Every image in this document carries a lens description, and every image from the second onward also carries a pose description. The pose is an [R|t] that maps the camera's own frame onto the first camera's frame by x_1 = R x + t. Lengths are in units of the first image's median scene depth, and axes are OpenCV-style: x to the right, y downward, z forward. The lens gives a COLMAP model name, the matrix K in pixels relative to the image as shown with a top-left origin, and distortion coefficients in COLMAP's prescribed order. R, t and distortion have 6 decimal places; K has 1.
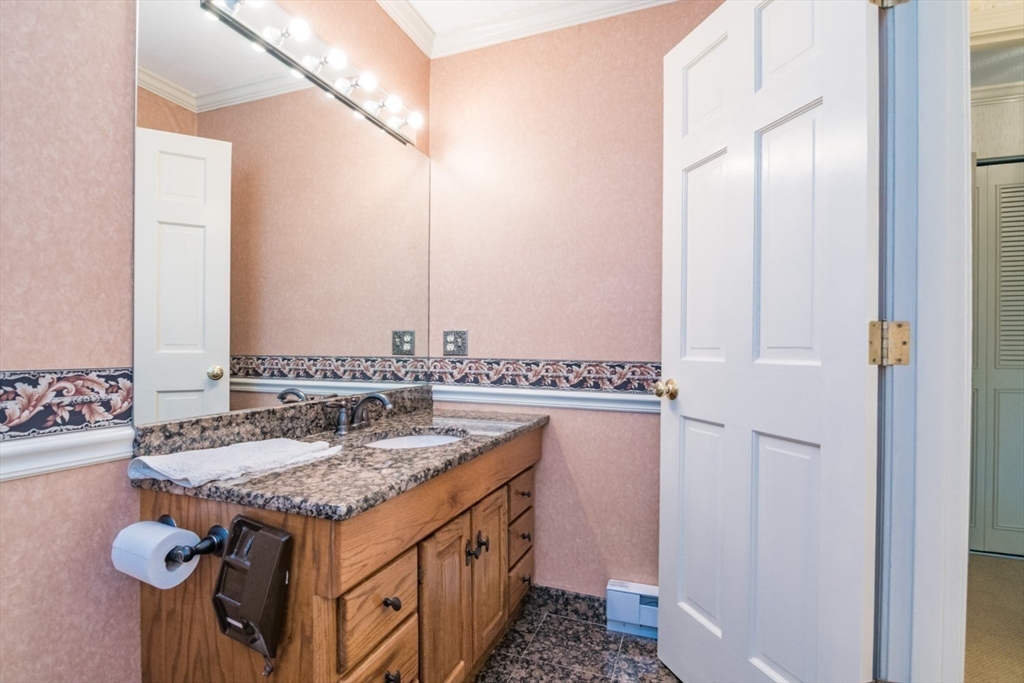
lens RADIAL K [[510.0, 0, 507.5], [0, 510.0, 348.1], [0, 0, 1]] dist [-0.017565, -0.001856]
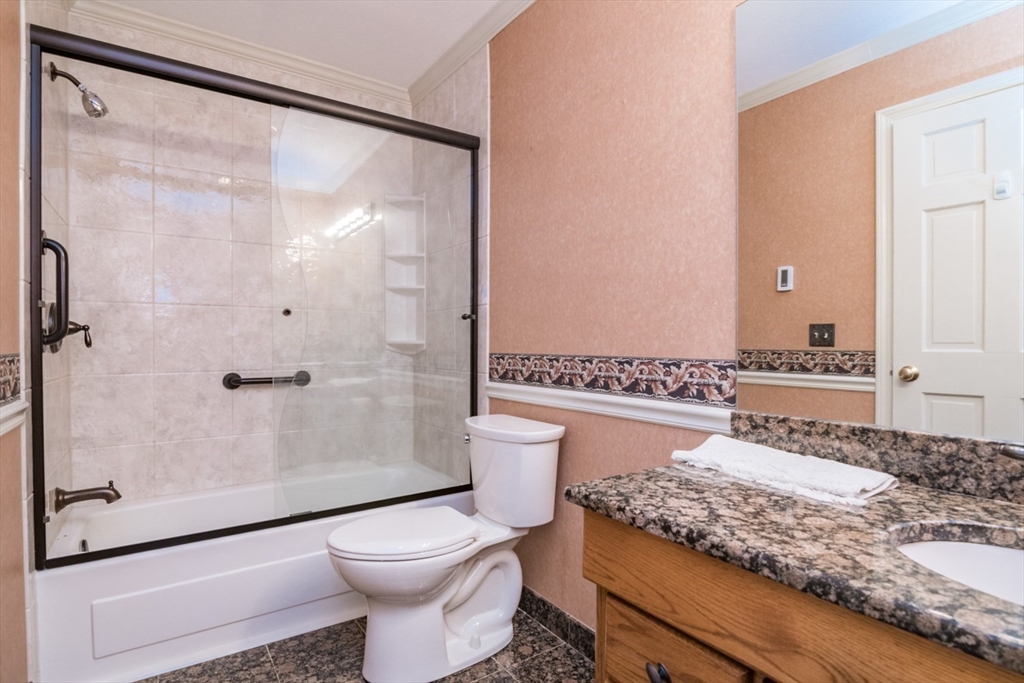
lens RADIAL K [[510.0, 0, 507.6], [0, 510.0, 343.8], [0, 0, 1]] dist [-0.017565, -0.001856]
pose [[-0.578641, -0.006523, -0.815557, 0.538904], [-0.004777, 0.999978, -0.004608, 0.008284], [0.815569, 0.001229, -0.578659, 1.280679]]
